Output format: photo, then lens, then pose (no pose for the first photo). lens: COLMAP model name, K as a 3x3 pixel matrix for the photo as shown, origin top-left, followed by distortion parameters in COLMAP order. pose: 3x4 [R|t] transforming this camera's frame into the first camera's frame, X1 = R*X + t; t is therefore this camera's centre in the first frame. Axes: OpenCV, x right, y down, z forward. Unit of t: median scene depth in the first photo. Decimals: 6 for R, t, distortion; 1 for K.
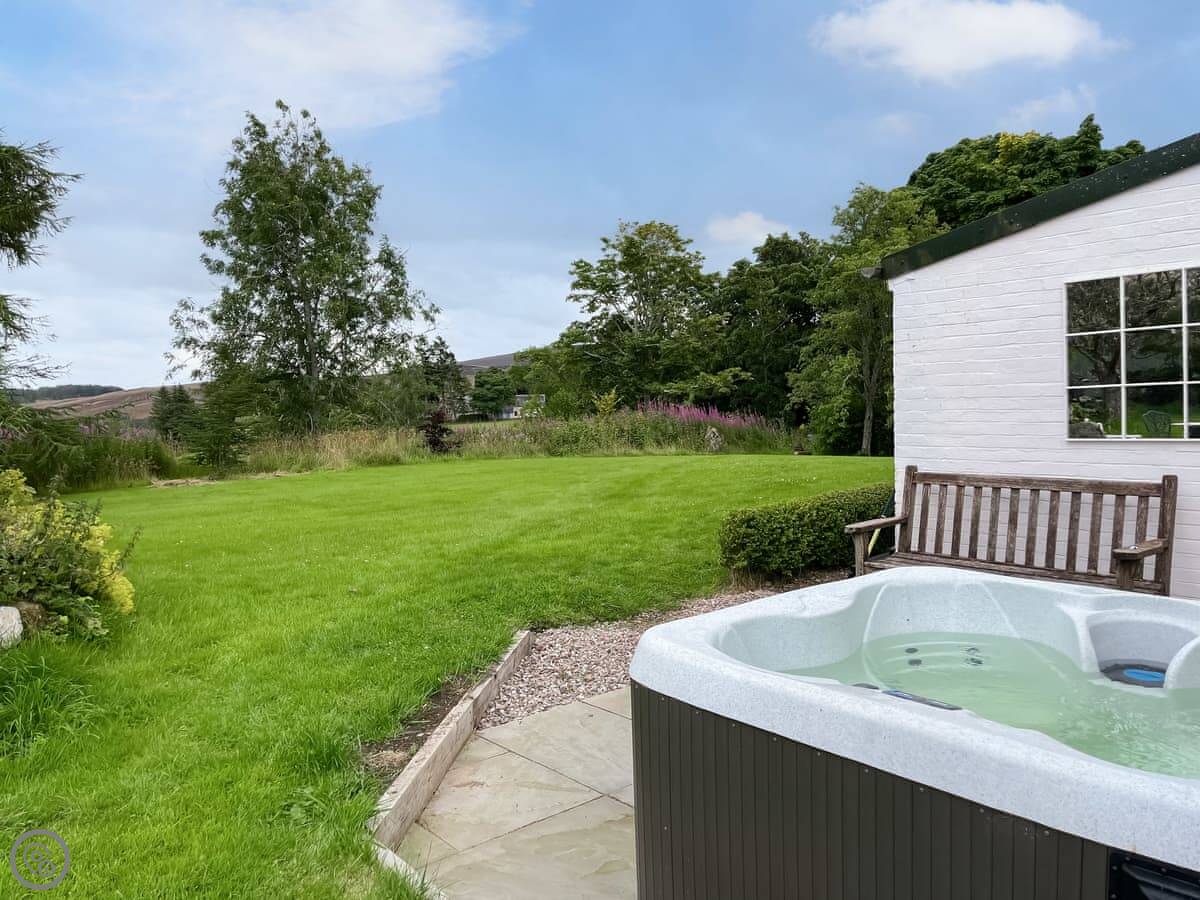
lens RADIAL K [[927.6, 0, 601.1], [0, 927.6, 427.1], [0, 0, 1]] dist [0.003791, -0.004911]
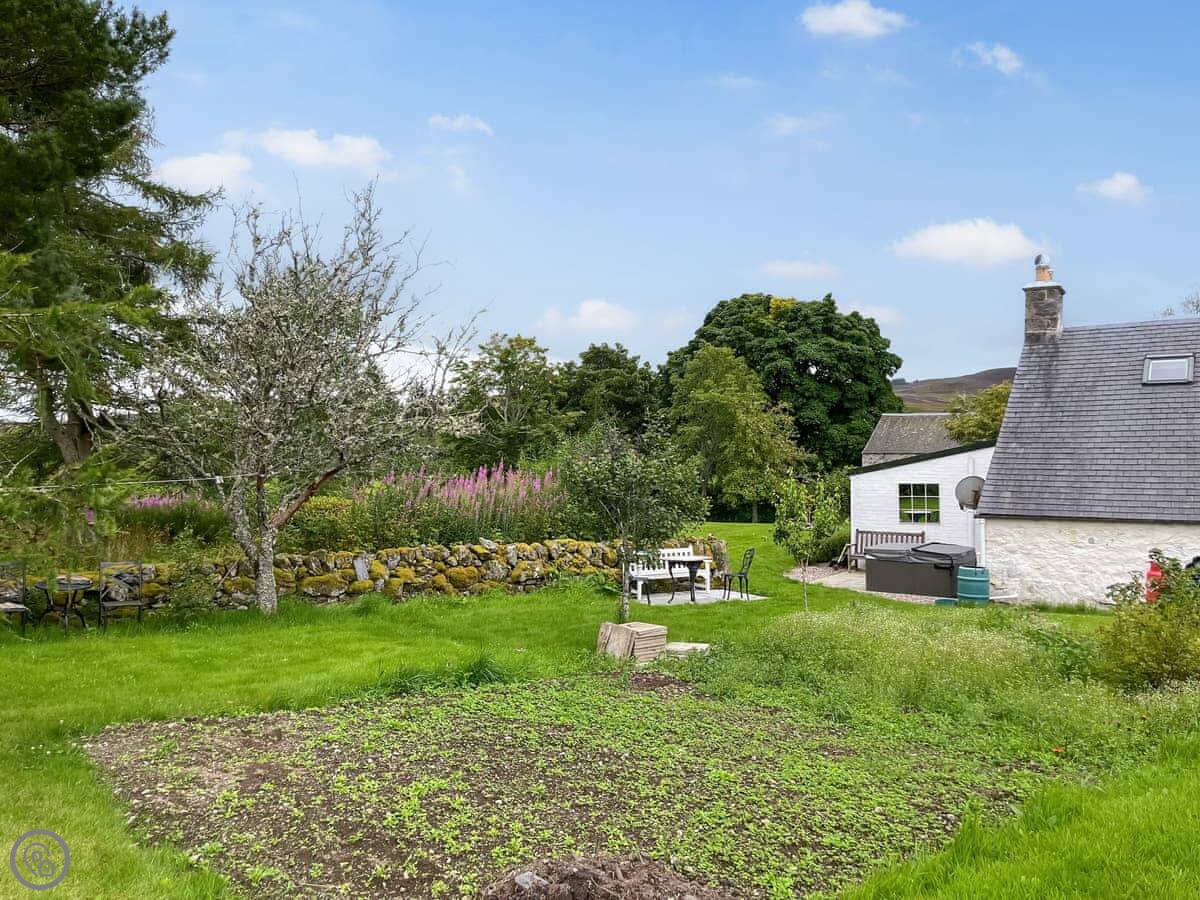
lens RADIAL K [[937.2, 0, 600.0], [0, 937.2, 450.0], [0, 0, 1]] dist [0.043237, -0.002381]
pose [[0.957839, 0.029520, 0.285785, -0.192636], [-0.018712, 0.999005, -0.040474, -0.011233], [-0.286695, 0.033420, 0.957439, -0.256440]]
